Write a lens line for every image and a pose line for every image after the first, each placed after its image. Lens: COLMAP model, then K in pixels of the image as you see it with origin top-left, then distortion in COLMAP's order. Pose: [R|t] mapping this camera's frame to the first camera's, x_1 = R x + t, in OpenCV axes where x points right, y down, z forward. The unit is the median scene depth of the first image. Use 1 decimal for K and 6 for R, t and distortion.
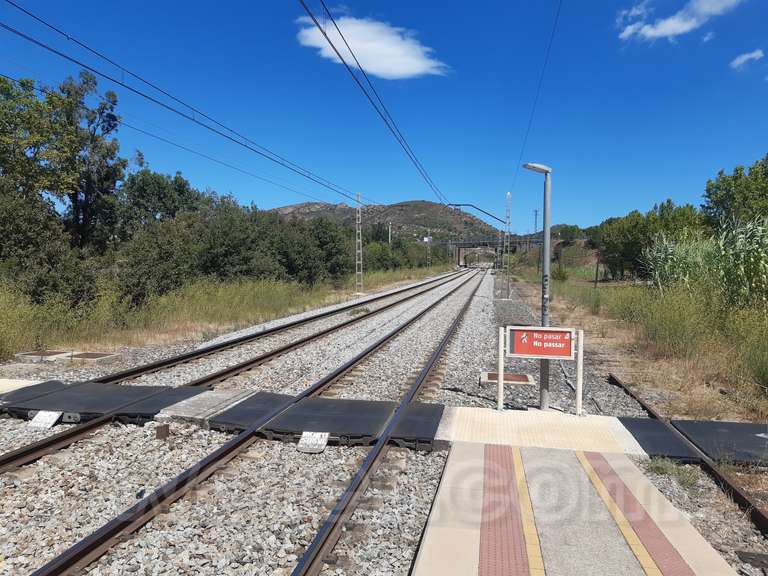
lens RADIAL K [[608.6, 0, 387.5], [0, 608.6, 275.8], [0, 0, 1]] dist [0.017441, -0.053291]
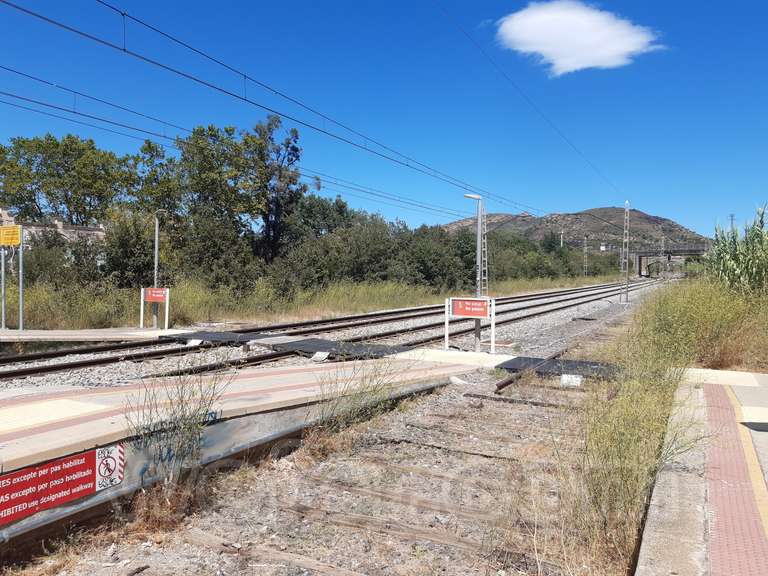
lens RADIAL K [[608.6, 0, 399.2], [0, 608.6, 293.2], [0, 0, 1]] dist [0.017441, -0.053291]
pose [[0.959600, 0.002781, -0.281353, 0.106747], [-0.000288, 0.999960, 0.008900, 0.011826], [0.281367, -0.008459, 0.959563, -0.117009]]
